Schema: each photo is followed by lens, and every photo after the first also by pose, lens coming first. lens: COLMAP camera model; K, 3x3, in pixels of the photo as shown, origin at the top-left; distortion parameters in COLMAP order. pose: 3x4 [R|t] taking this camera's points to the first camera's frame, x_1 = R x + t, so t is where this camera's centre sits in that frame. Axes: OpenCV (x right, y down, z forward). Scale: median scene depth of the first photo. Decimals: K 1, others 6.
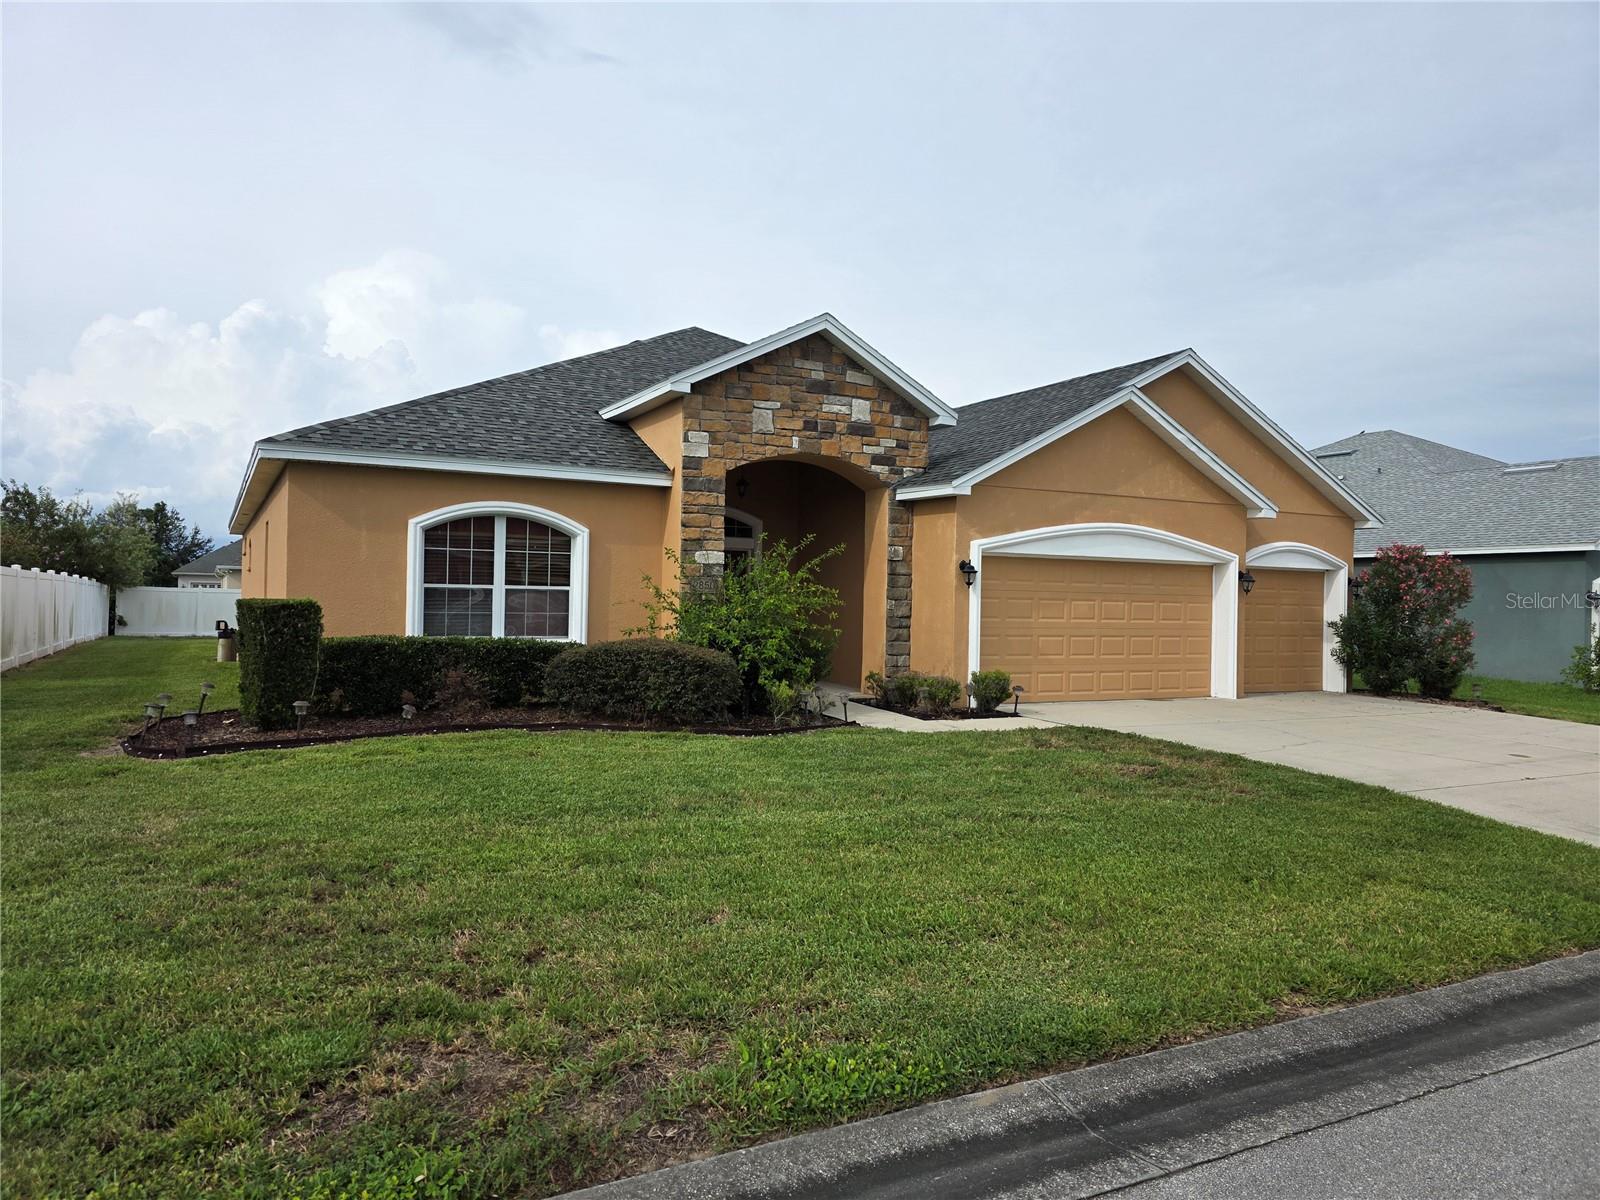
lens RADIAL K [[1088.9, 0, 795.2], [0, 1088.9, 596.3], [0, 0, 1]] dist [0.062849, -0.059445]
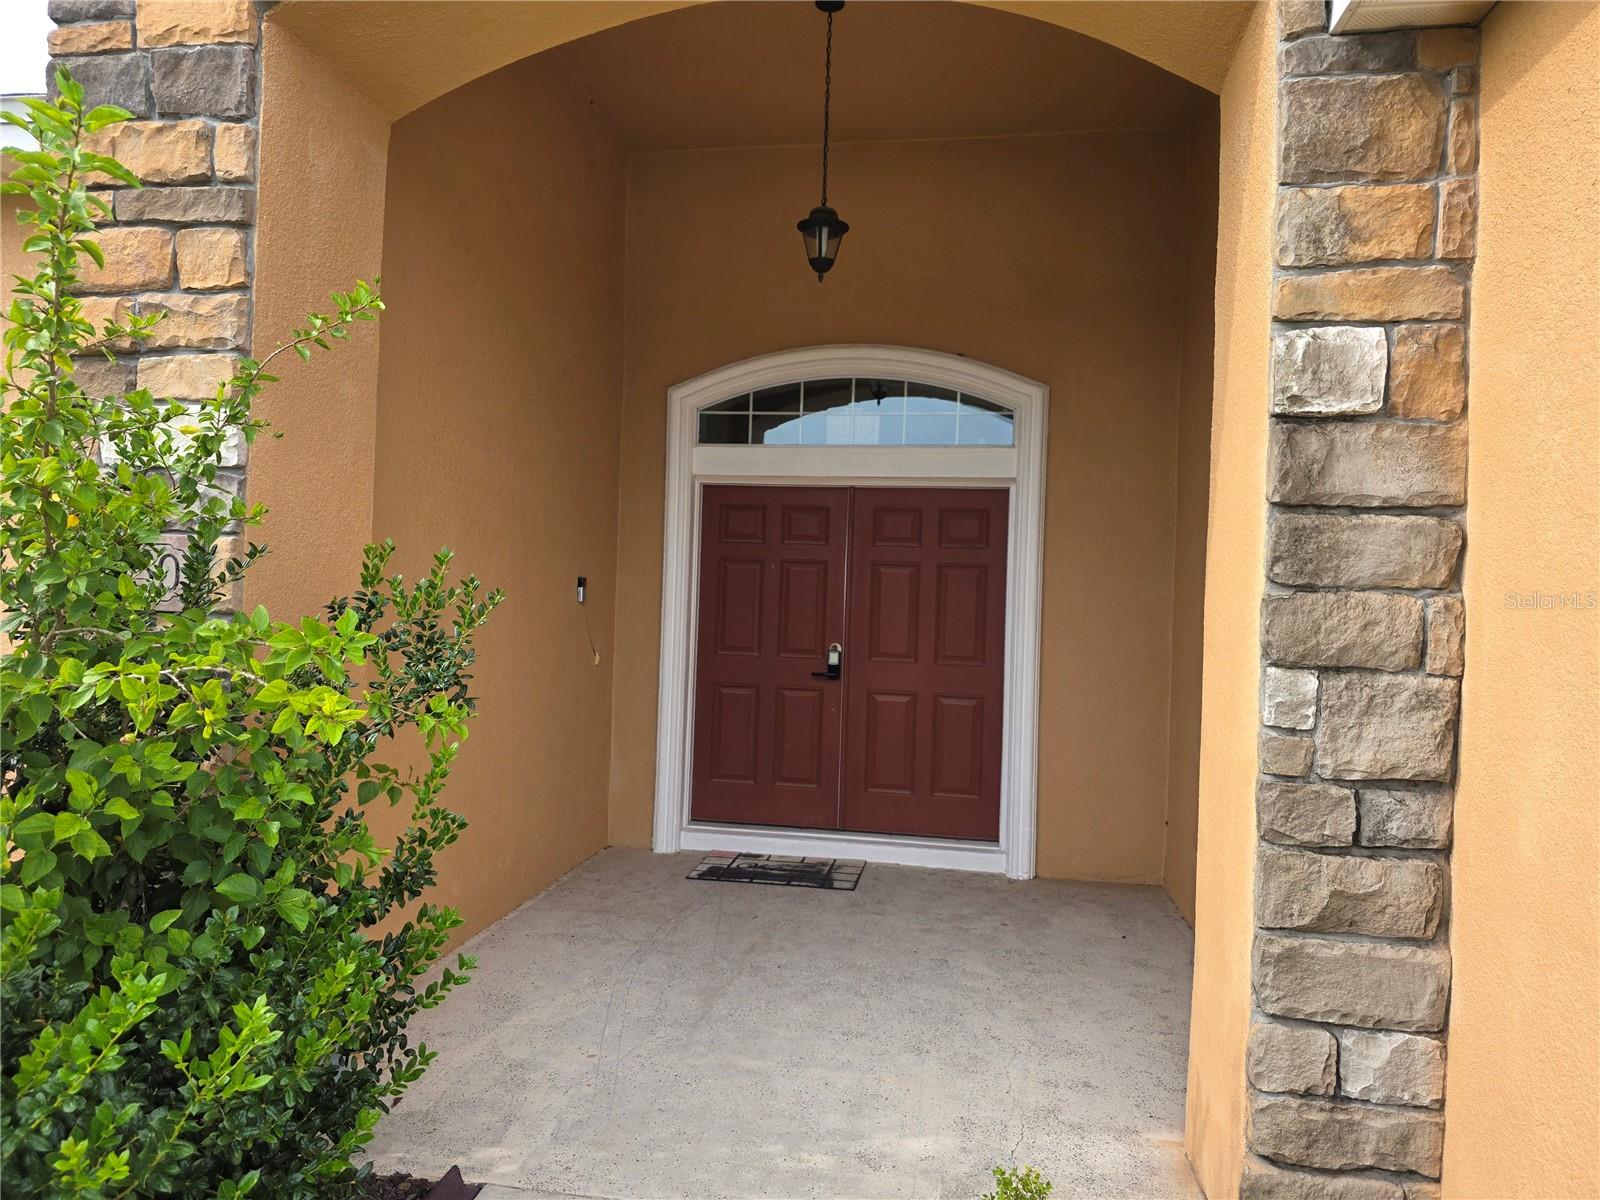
lens RADIAL K [[1088.9, 0, 801.9], [0, 1088.9, 596.5], [0, 0, 1]] dist [0.062849, -0.059445]
pose [[0.786526, 0.001736, -0.617555, 0.136483], [-0.014209, 0.999782, -0.015285, -0.003784], [0.617394, 0.020797, 0.786379, 0.867904]]
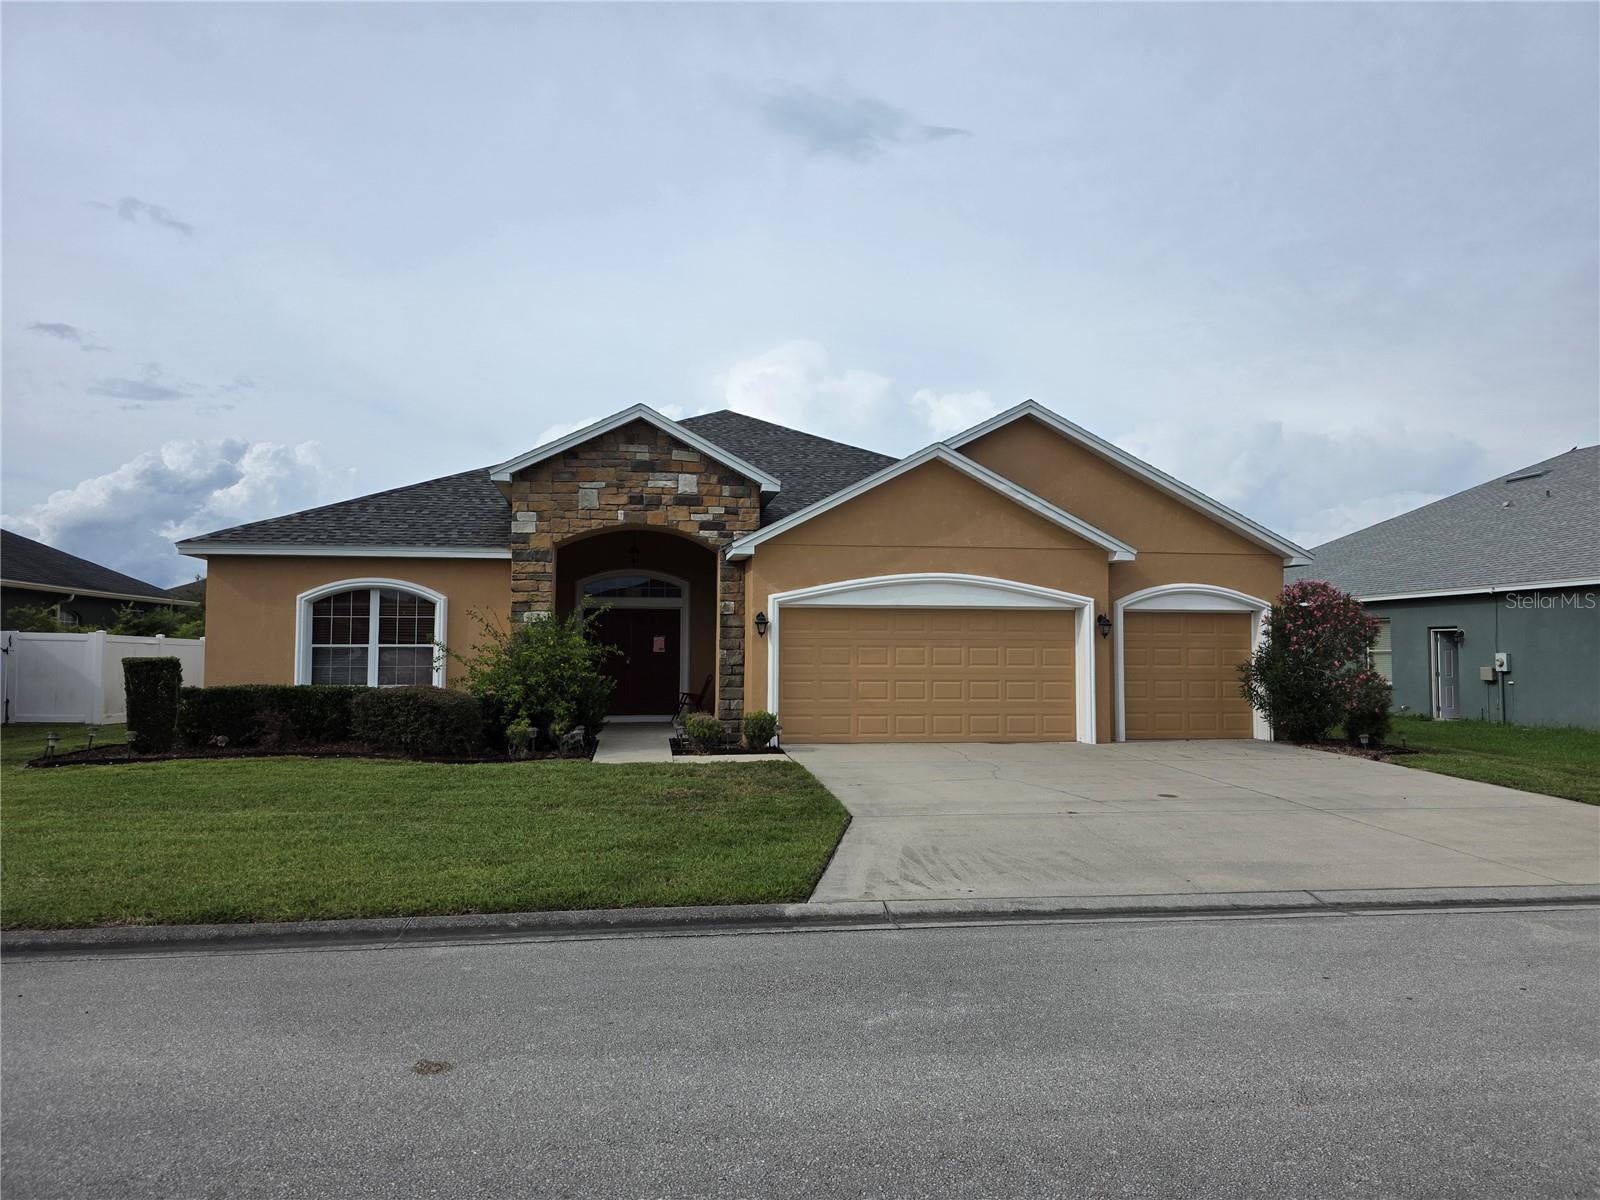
lens RADIAL K [[1088.9, 0, 801.3], [0, 1088.9, 598.5], [0, 0, 1]] dist [0.062849, -0.059445]
pose [[0.946850, -0.035019, -0.319764, 0.545106], [0.017787, 0.998235, -0.056654, 0.016084], [0.321184, 0.047955, 0.945802, -0.031457]]
